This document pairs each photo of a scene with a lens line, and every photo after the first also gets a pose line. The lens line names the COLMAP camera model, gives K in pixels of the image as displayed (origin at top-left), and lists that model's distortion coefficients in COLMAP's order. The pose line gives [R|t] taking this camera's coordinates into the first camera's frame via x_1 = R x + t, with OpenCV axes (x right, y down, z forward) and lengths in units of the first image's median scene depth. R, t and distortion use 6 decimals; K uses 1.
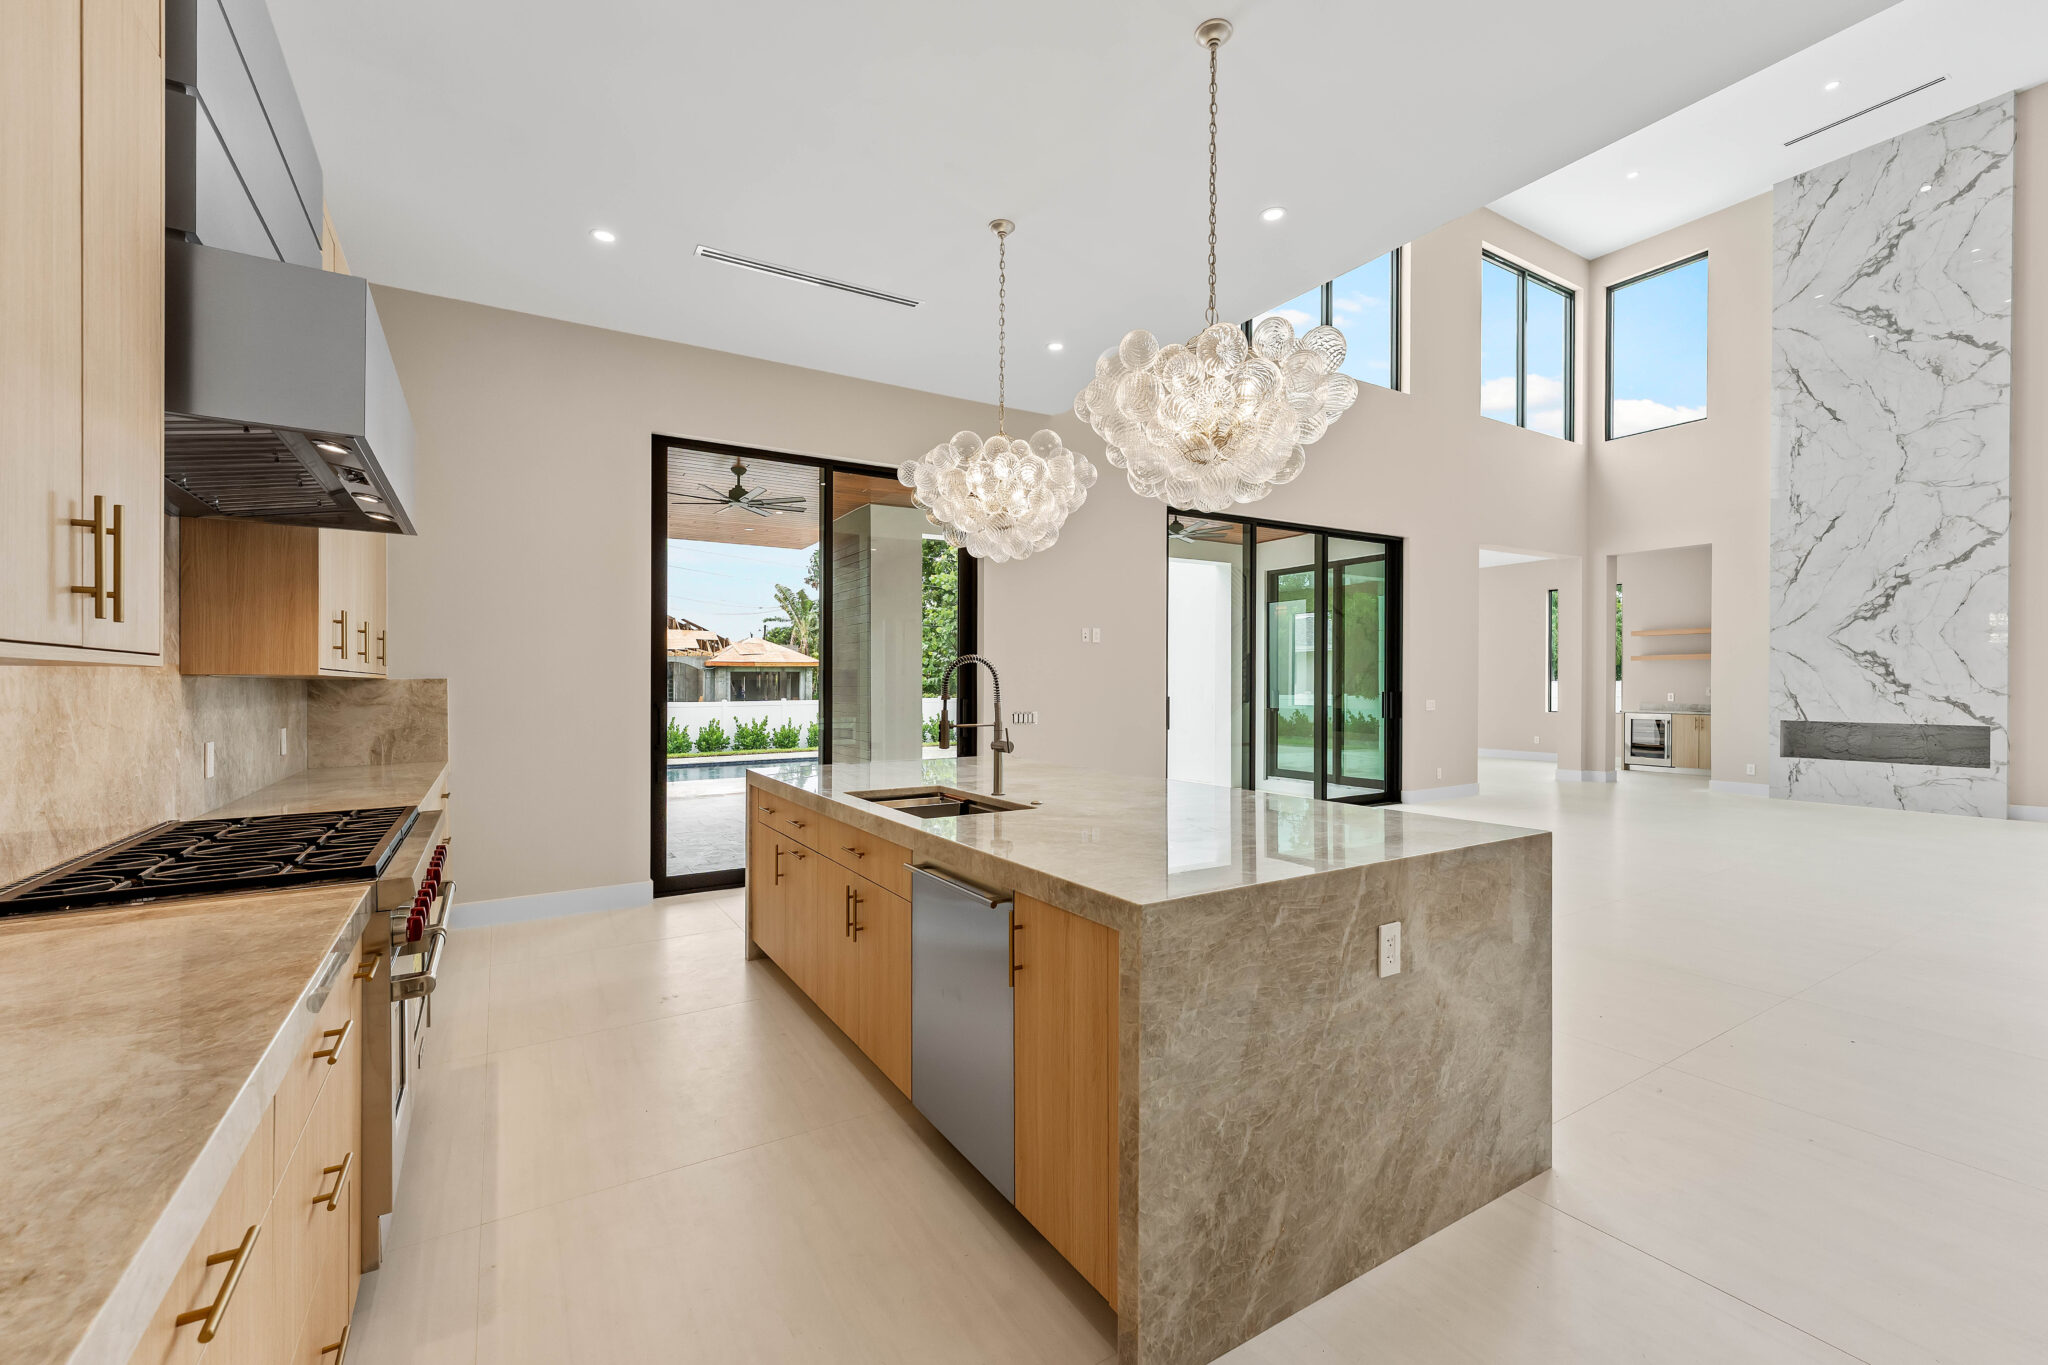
lens RADIAL K [[863.5, 0, 1024.0], [0, 863.5, 682.5], [0, 0, 1]] dist [0.003982, -0.000006]
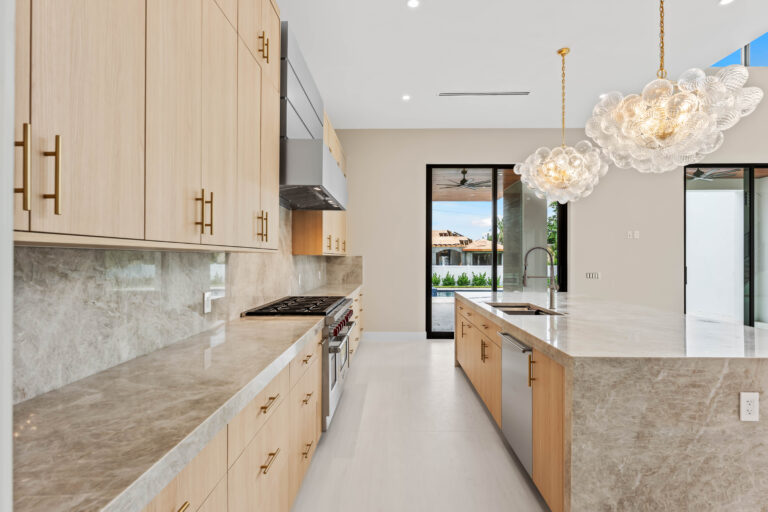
lens RADIAL K [[375.4, 0, 384.0], [0, 375.4, 256.0], [0, 0, 1]] dist [-0.002513, 0.000325]
pose [[0.835487, 0.002474, -0.549505, 0.191468], [-0.005007, 0.999983, -0.003112, -0.001473], [0.549488, 0.005351, 0.835485, -0.073911]]
